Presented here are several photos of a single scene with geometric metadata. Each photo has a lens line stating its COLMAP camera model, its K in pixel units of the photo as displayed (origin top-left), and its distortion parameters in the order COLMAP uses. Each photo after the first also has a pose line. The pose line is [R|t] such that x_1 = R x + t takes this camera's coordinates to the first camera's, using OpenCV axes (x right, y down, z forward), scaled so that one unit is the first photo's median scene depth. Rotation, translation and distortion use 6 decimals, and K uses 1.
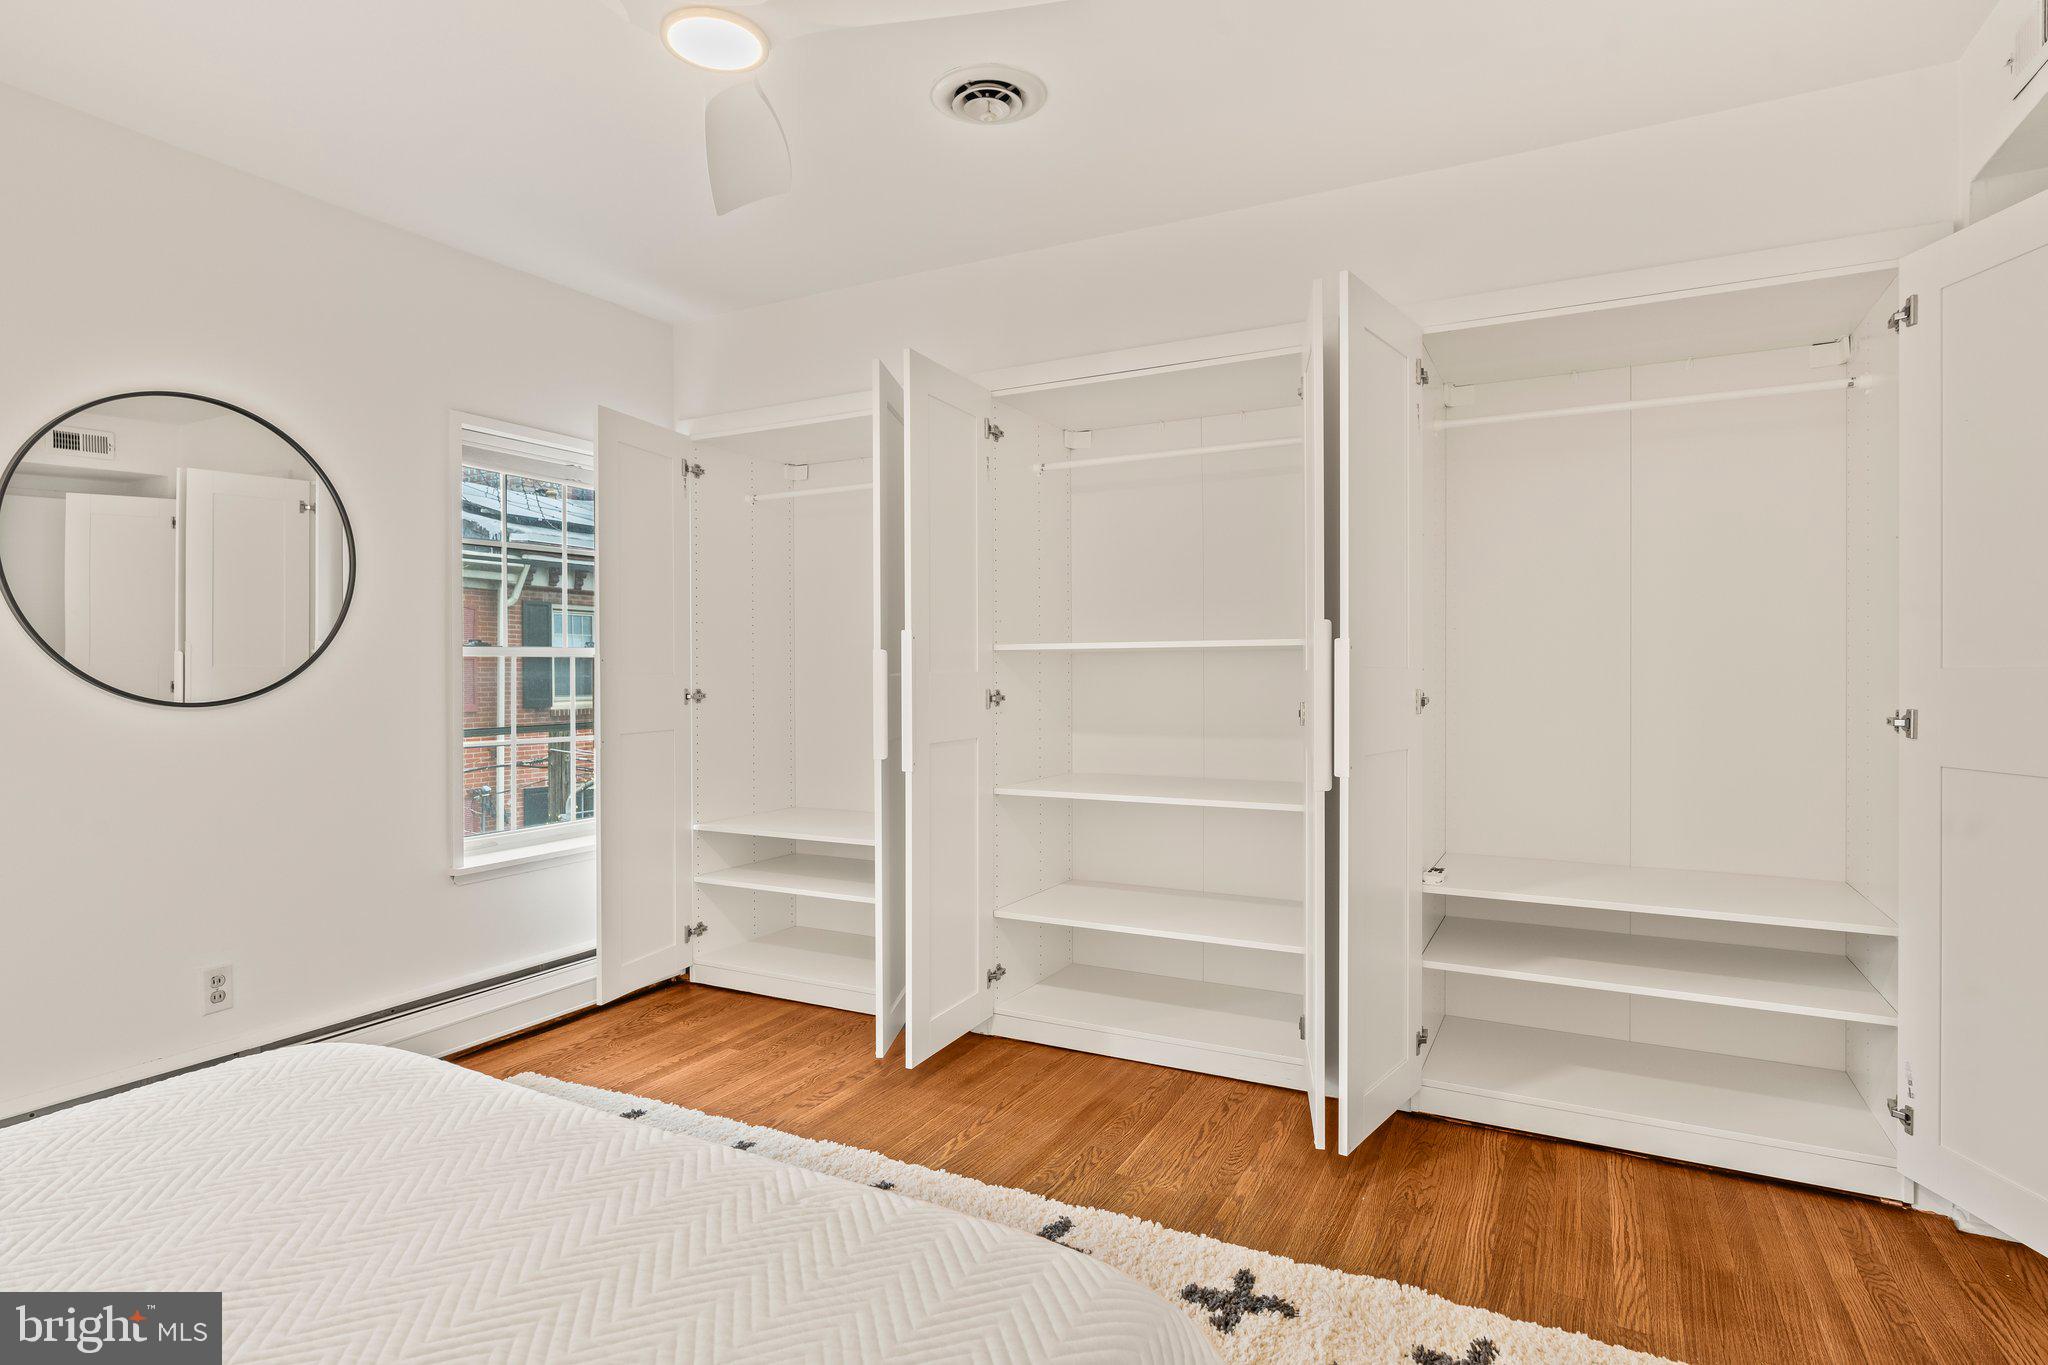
lens RADIAL K [[1051.2, 0, 1016.6], [0, 1051.2, 679.0], [0, 0, 1]] dist [-0.000476, -0.000237]
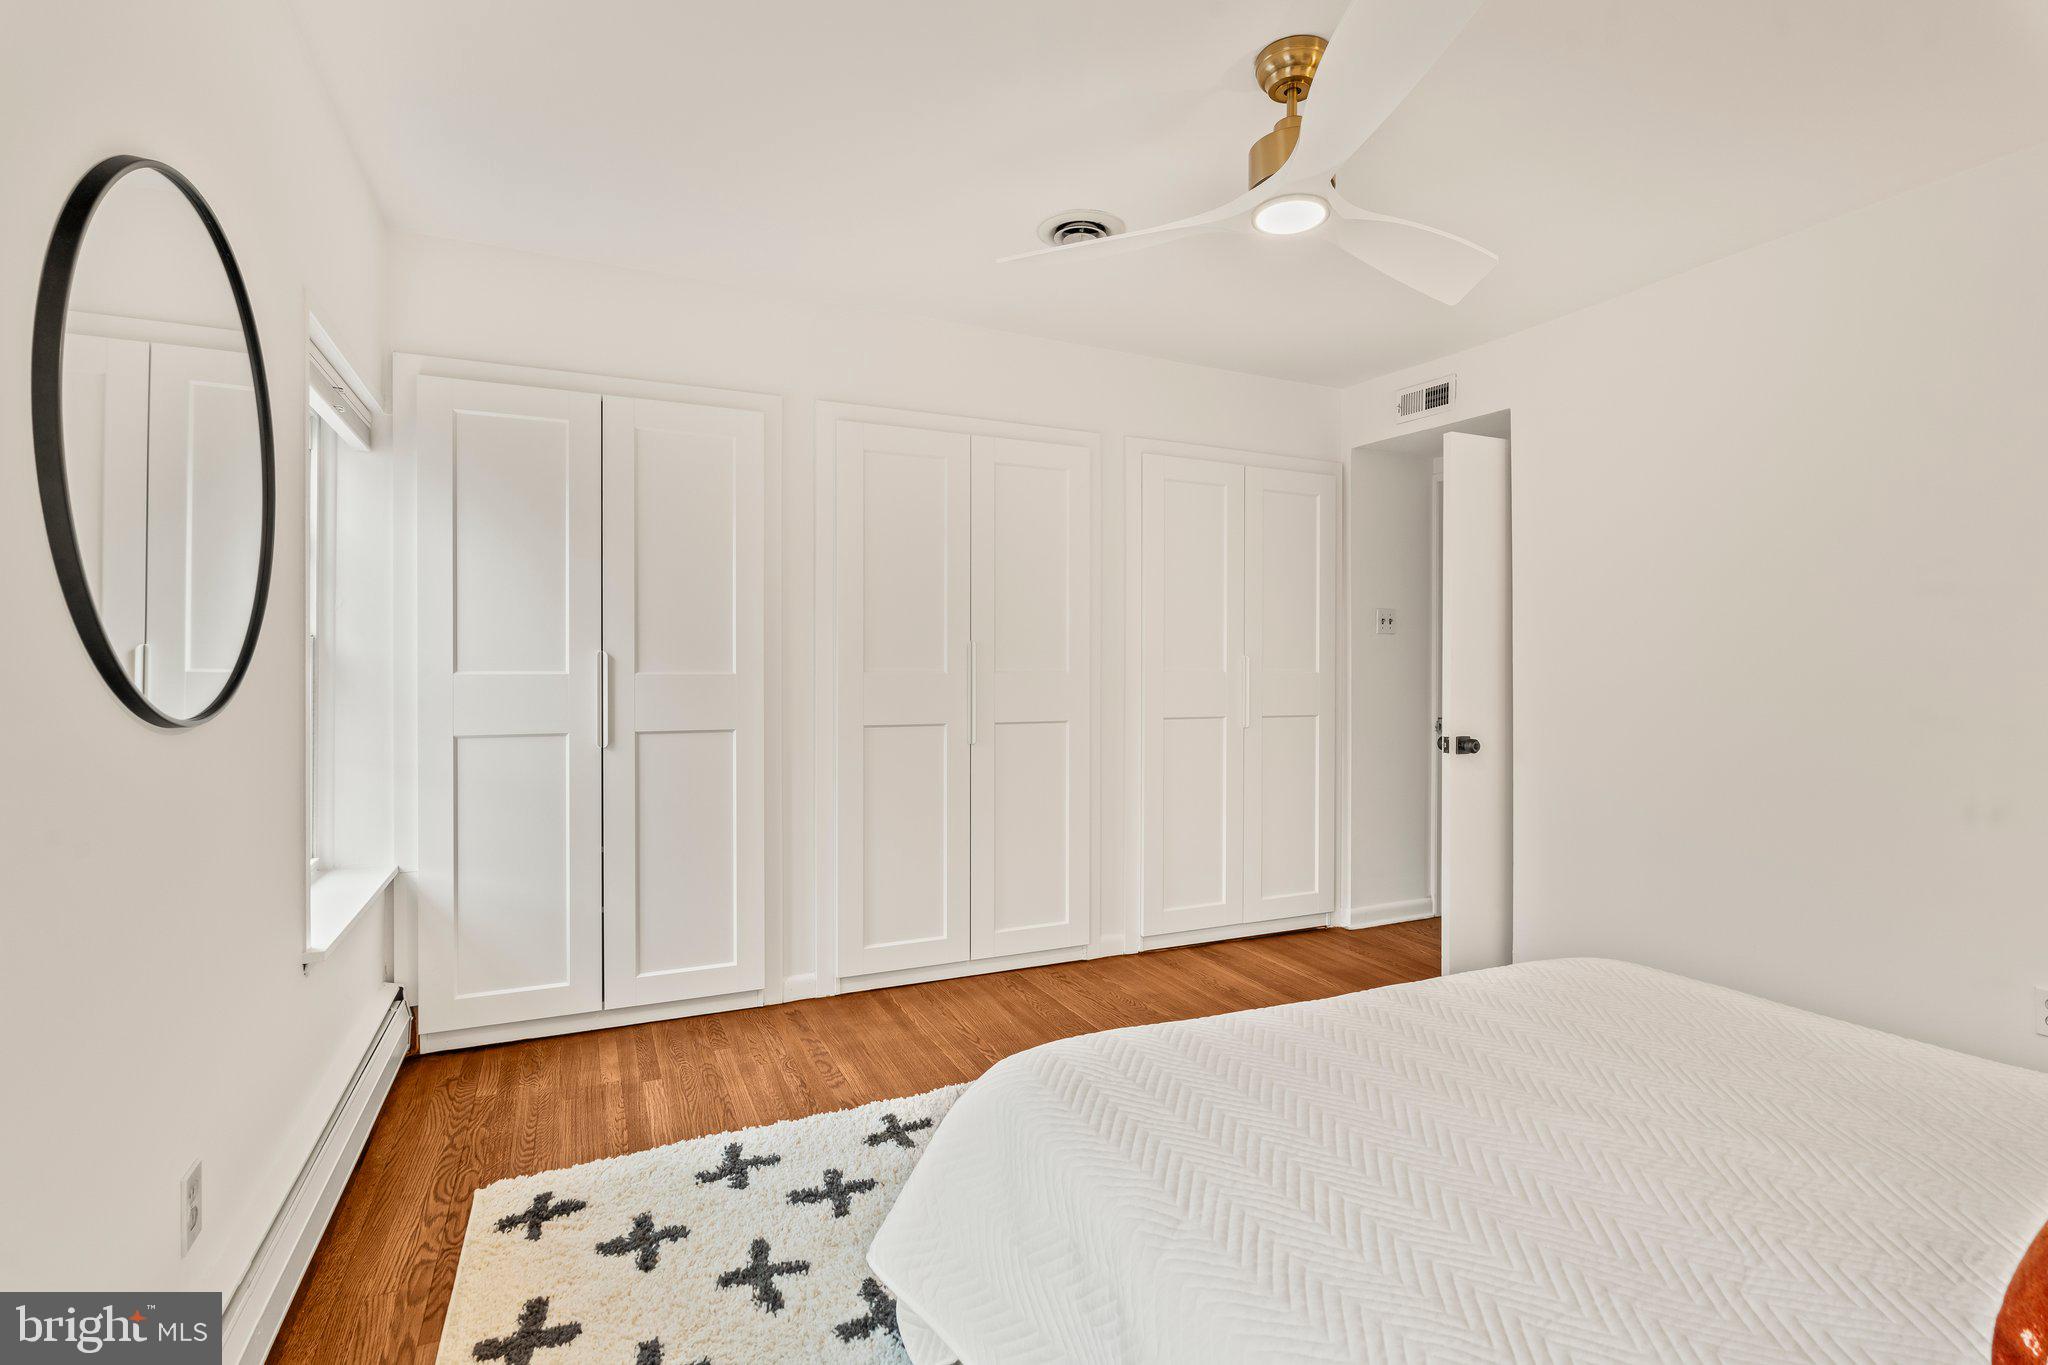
lens RADIAL K [[922.0, 0, 989.8], [0, 922.0, 672.4], [0, 0, 1]] dist [-0.012873, 0.000333]
pose [[0.617074, 0.006215, 0.786881, -0.808780], [-0.001887, 0.999978, -0.006419, -0.000863], [-0.786903, 0.002476, 0.617072, 0.301673]]
